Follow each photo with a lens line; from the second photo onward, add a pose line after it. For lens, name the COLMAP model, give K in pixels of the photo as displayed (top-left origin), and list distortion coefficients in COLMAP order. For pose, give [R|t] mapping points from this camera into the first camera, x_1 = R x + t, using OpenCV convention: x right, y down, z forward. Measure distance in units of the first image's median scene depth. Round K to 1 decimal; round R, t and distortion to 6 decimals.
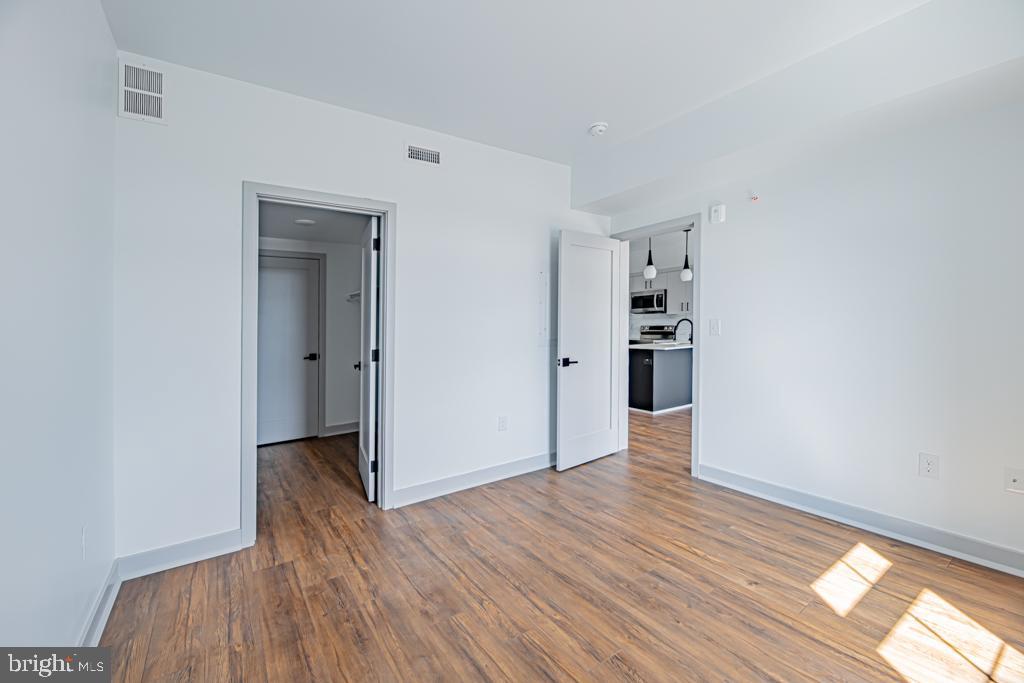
lens RADIAL K [[428.6, 0, 512.0], [0, 428.6, 341.5], [0, 0, 1]] dist [0.001233, 0.000107]
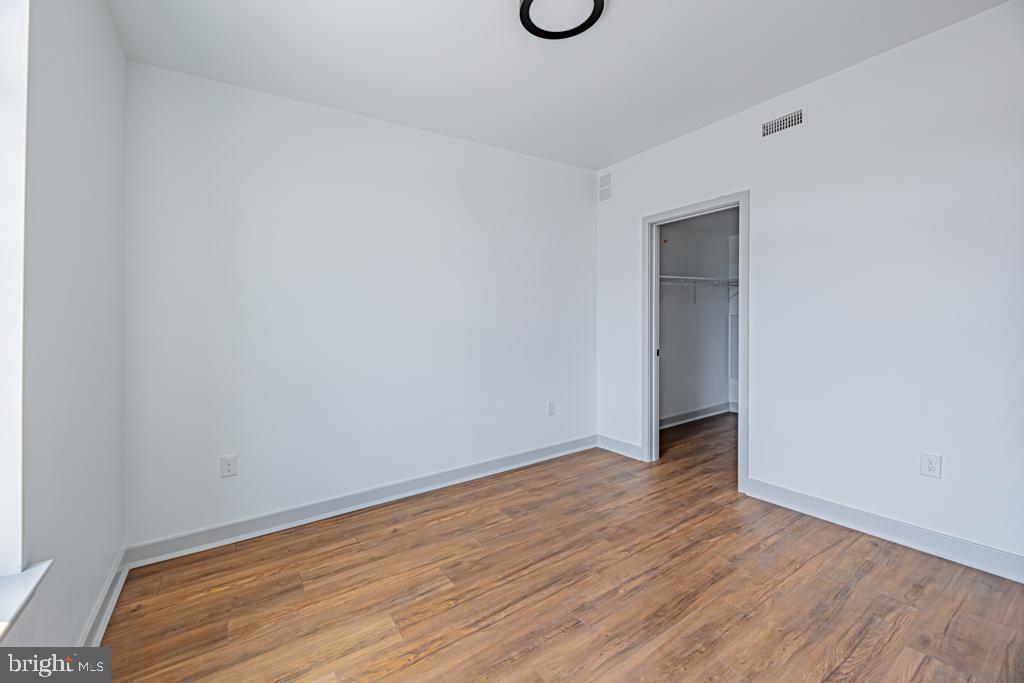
lens RADIAL K [[425.7, 0, 507.4], [0, 425.7, 325.3], [0, 0, 1]] dist [-0.000107, -0.000484]
pose [[-0.017255, 0.037945, -0.999131, 1.002673], [-0.017993, 0.999106, 0.038255, -0.050489], [0.999689, 0.018637, -0.016556, 0.626393]]
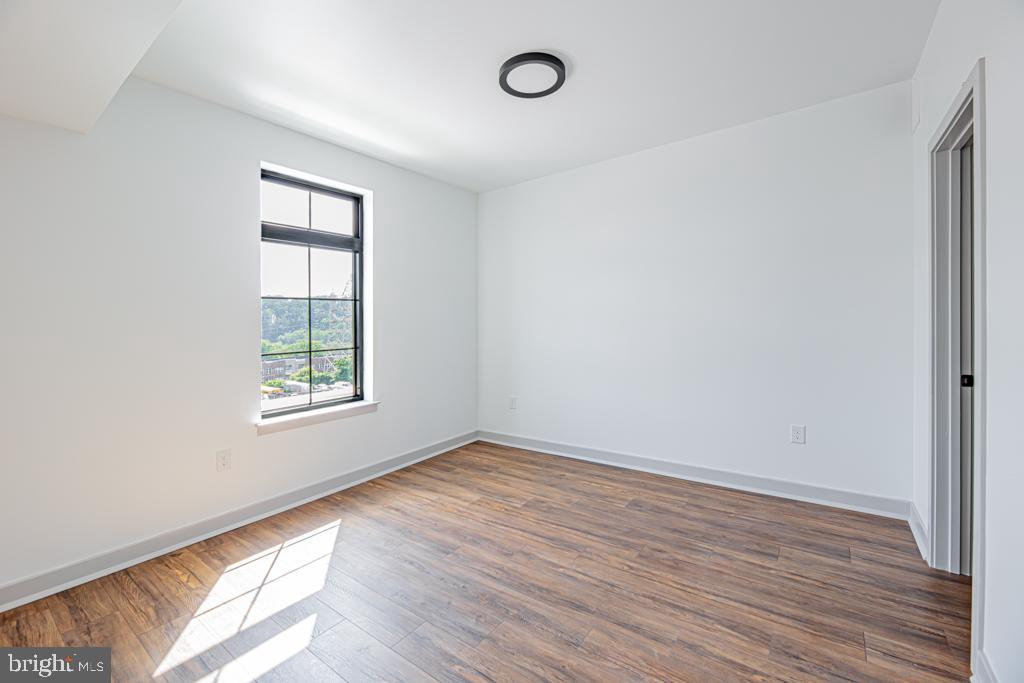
lens RADIAL K [[425.7, 0, 507.4], [0, 425.7, 325.3], [0, 0, 1]] dist [-0.000107, -0.000484]
pose [[-0.947684, 0.047373, -0.315676, 0.513211], [0.032754, 0.998138, 0.051458, -0.087118], [0.317525, 0.038426, -0.947471, 1.781154]]
